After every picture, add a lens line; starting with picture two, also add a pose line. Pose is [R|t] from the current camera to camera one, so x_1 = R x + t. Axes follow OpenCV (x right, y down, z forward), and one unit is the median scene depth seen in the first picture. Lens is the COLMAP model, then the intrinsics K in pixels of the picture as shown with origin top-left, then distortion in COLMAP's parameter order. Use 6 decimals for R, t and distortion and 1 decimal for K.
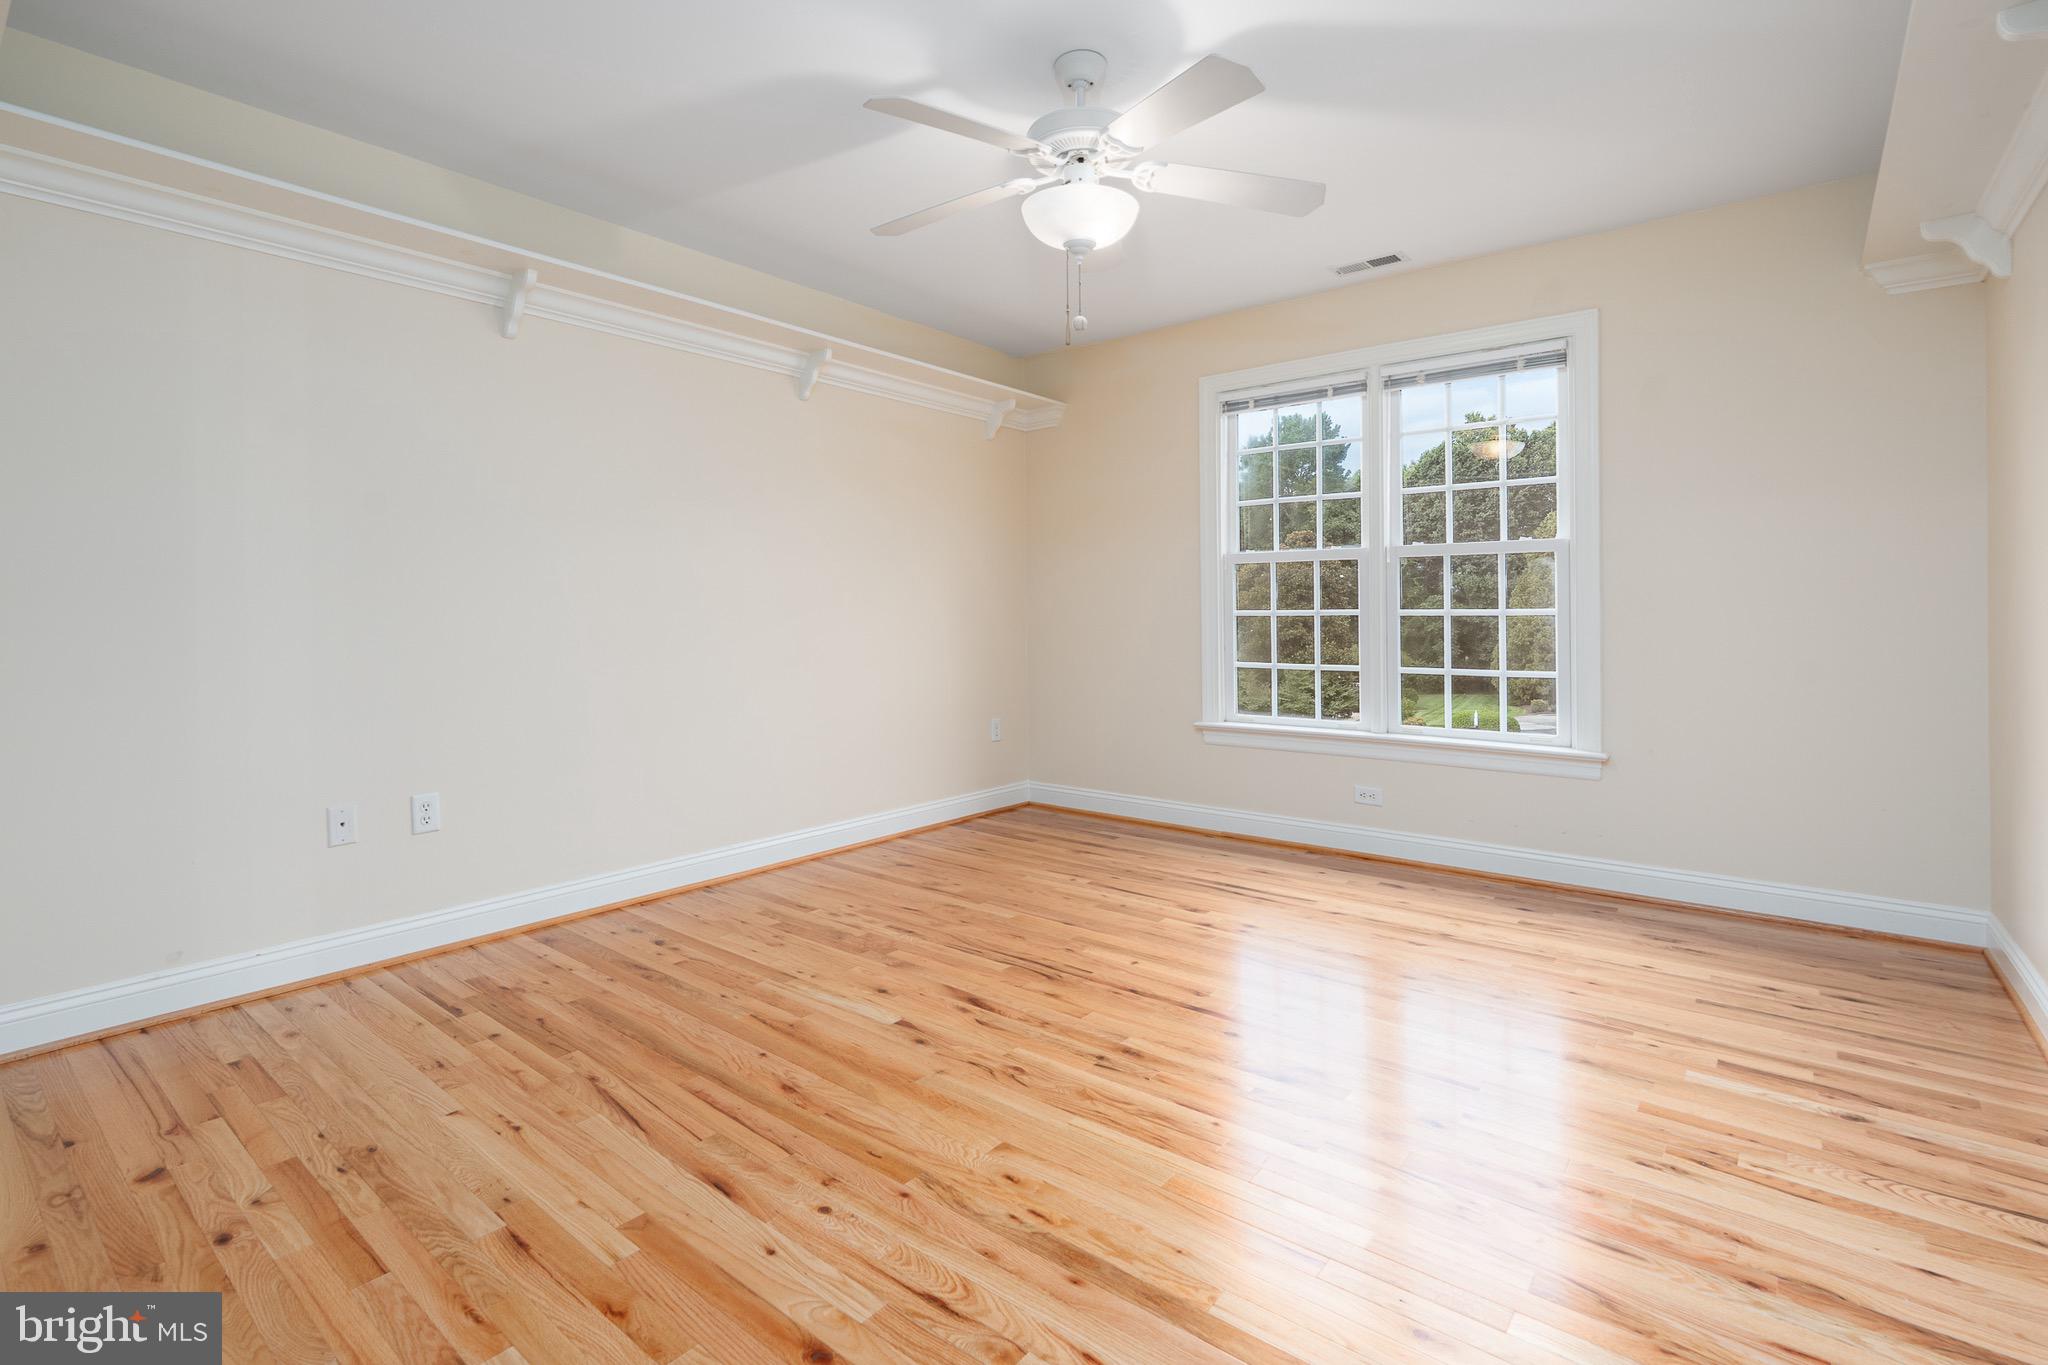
lens RADIAL K [[930.3, 0, 1028.8], [0, 930.3, 671.9], [0, 0, 1]] dist [0.001568, -0.006563]
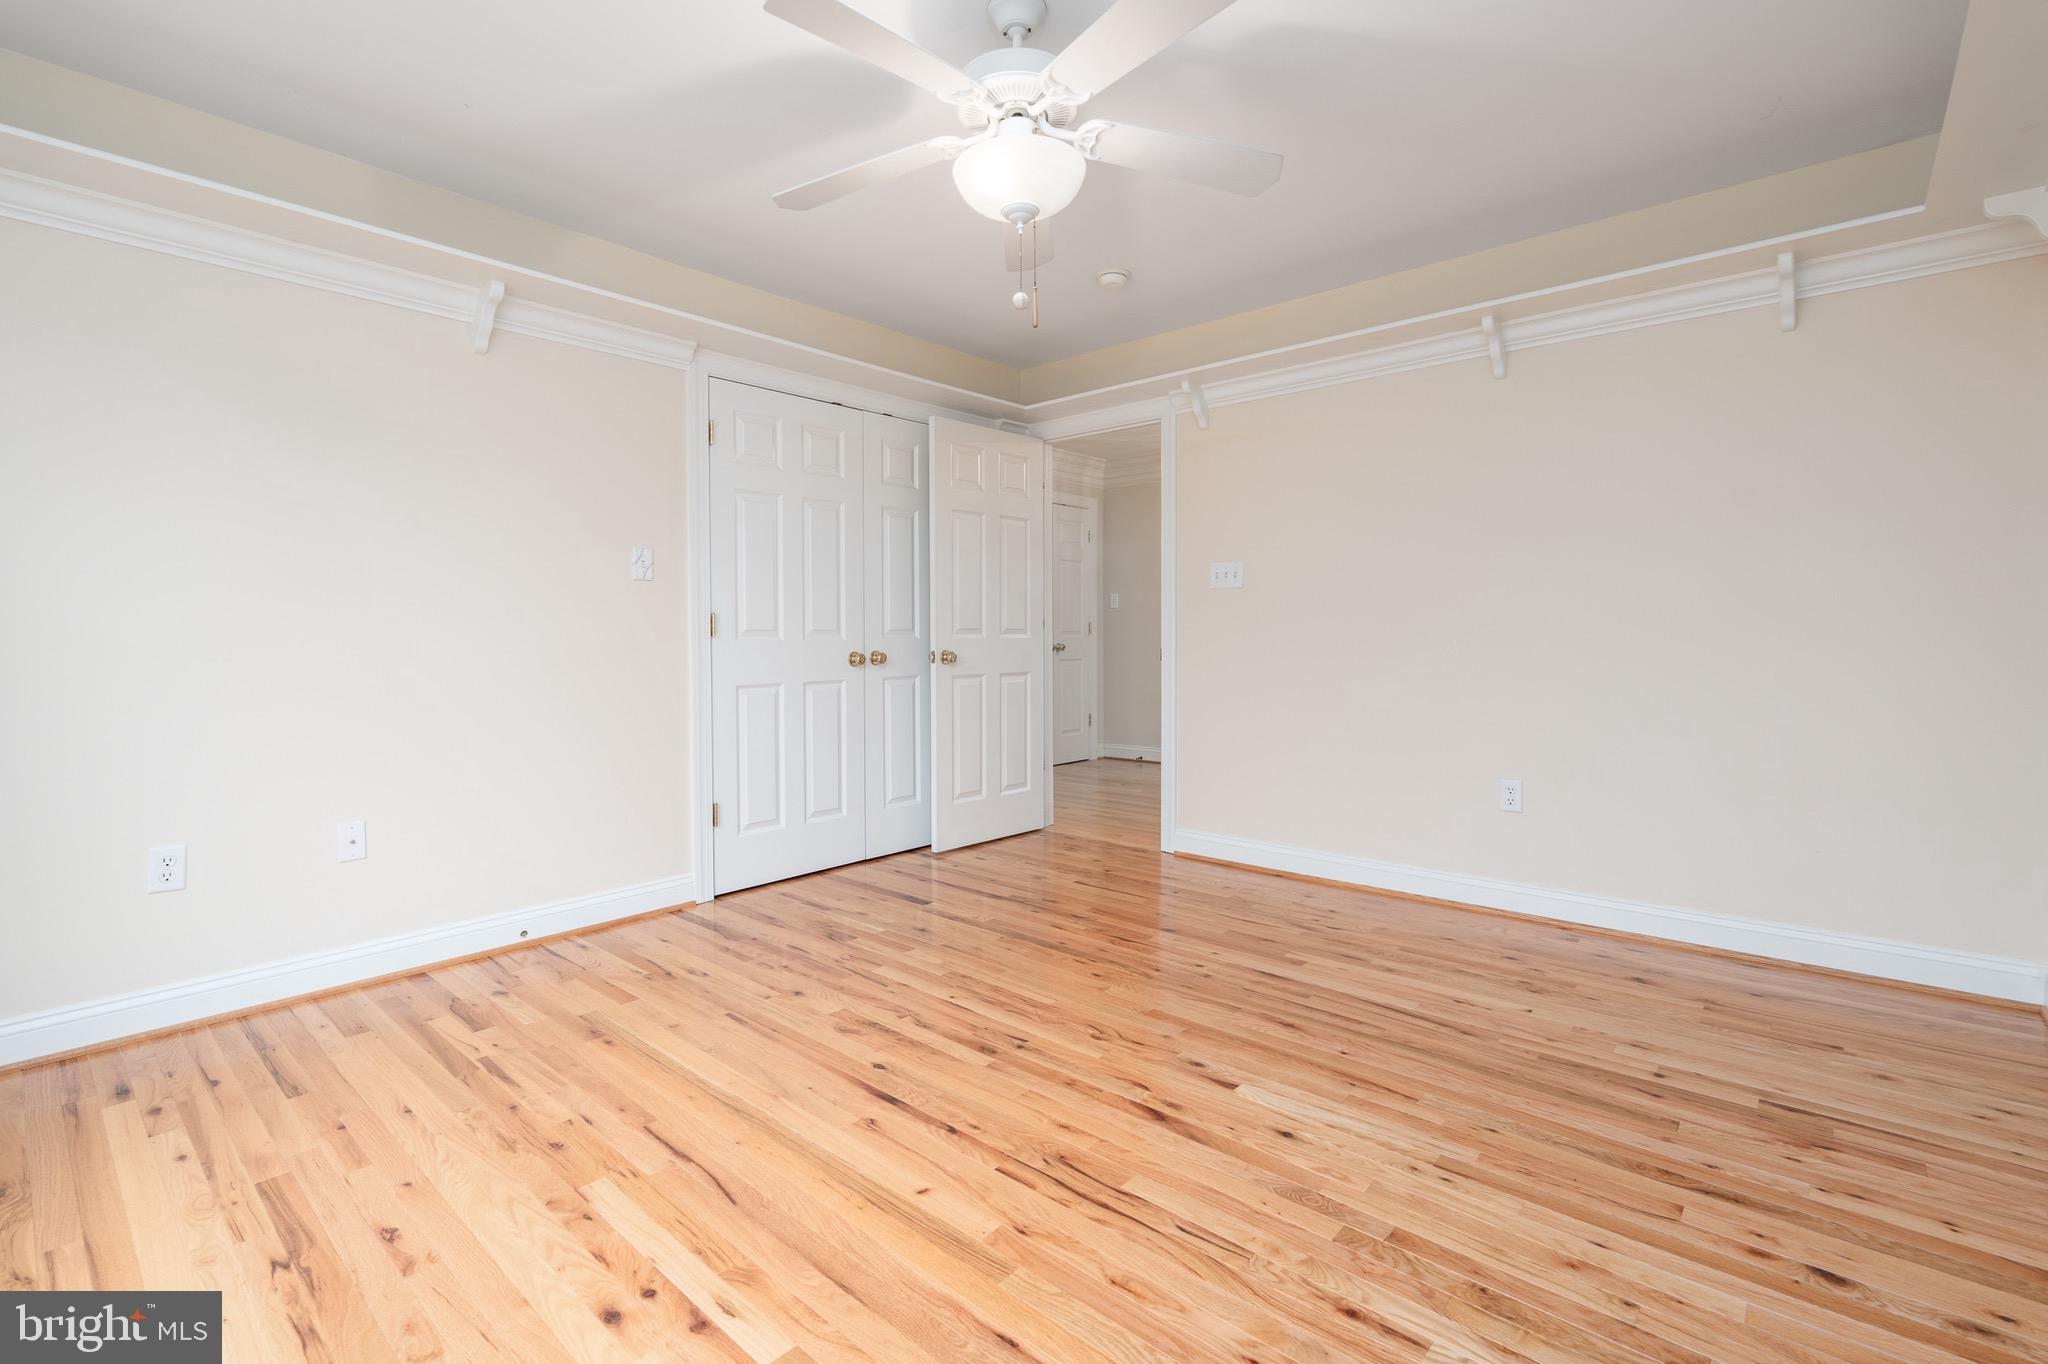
lens RADIAL K [[930.3, 0, 1028.8], [0, 930.3, 671.4], [0, 0, 1]] dist [0.001568, -0.006563]
pose [[-0.998834, 0.008164, 0.047582, 0.012278], [0.013053, 0.994557, 0.103376, -0.120287], [-0.046479, 0.103877, -0.993504, 1.948424]]
